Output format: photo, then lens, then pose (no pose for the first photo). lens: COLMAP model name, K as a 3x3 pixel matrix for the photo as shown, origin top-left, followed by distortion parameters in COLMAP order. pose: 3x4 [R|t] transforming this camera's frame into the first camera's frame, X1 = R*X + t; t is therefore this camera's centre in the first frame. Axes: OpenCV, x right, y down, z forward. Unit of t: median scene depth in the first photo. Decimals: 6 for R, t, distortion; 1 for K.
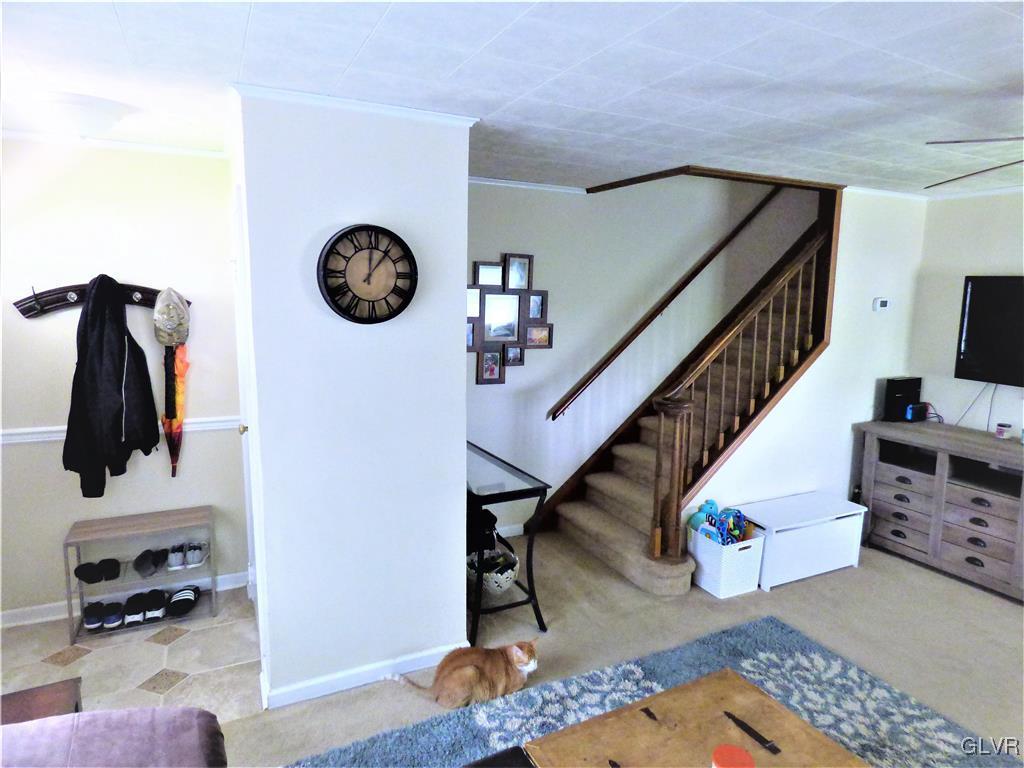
lens RADIAL K [[620.7, 0, 523.4], [0, 620.7, 382.6], [0, 0, 1]] dist [-0.019240, 0.005779]
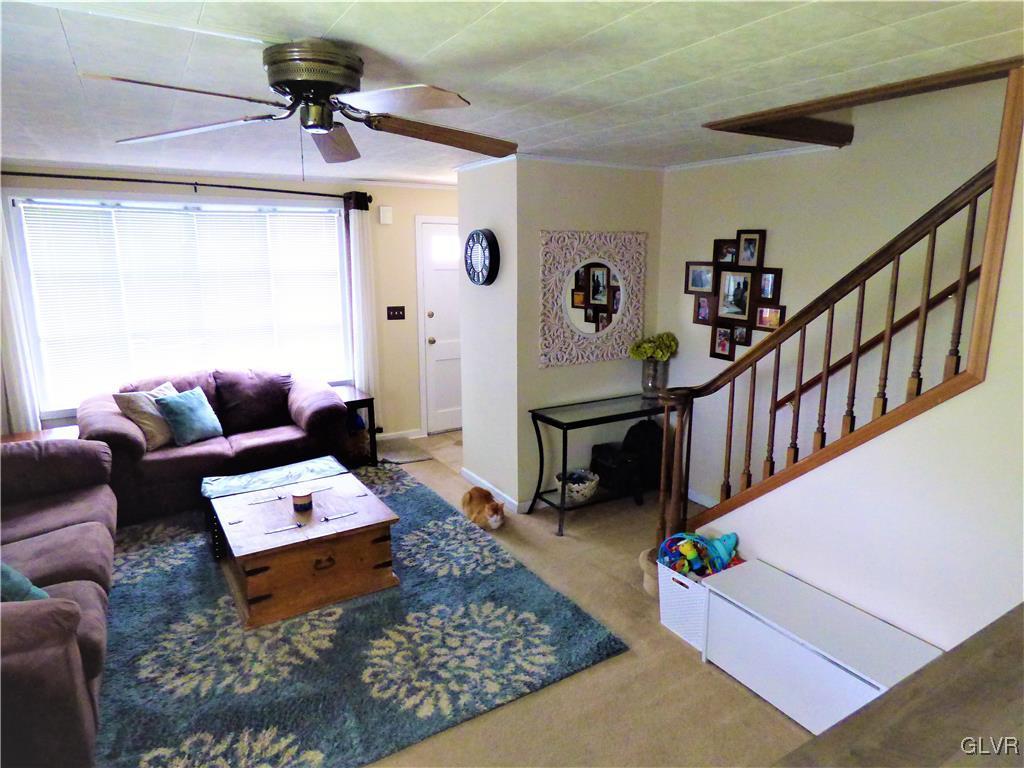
lens RADIAL K [[620.7, 0, 515.4], [0, 620.7, 381.2], [0, 0, 1]] dist [-0.019240, 0.005779]
pose [[0.084242, 0.183720, -0.979362, 0.951612], [-0.149996, 0.973995, 0.169811, -0.086963], [0.985091, 0.132596, 0.109609, 0.570334]]
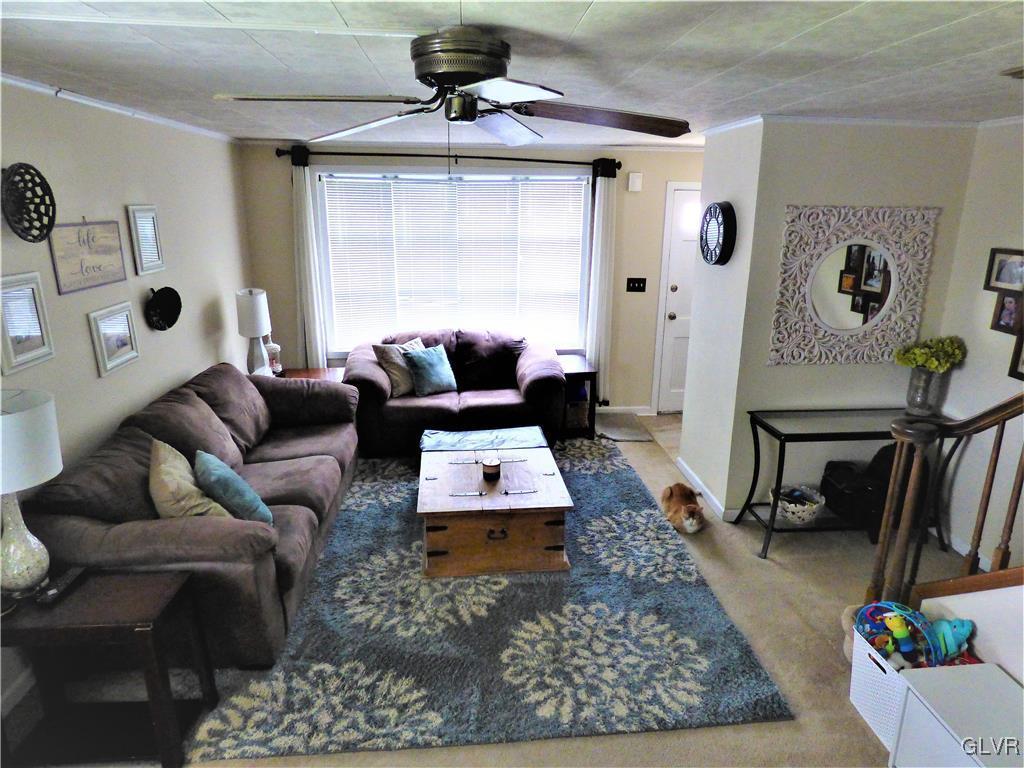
lens RADIAL K [[620.7, 0, 515.0], [0, 620.7, 379.9], [0, 0, 1]] dist [-0.019240, 0.005779]
pose [[-0.368765, 0.229588, -0.900723, 0.887150], [-0.155227, 0.940199, 0.303201, -0.134547], [0.916470, 0.251626, -0.311074, 0.671060]]
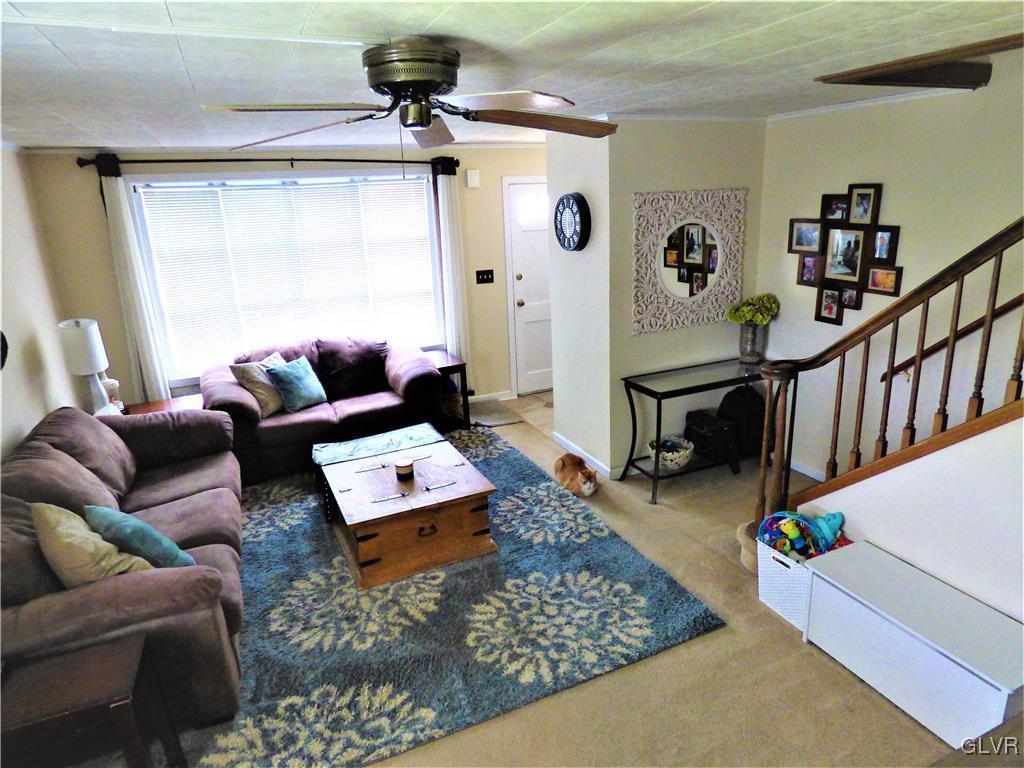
lens RADIAL K [[620.7, 0, 512.3], [0, 620.7, 381.0], [0, 0, 1]] dist [-0.019240, 0.005779]
pose [[-0.049433, 0.265579, -0.962821, 0.946471], [-0.108936, 0.956815, 0.269516, -0.120147], [0.992819, 0.118209, -0.018367, 0.552960]]
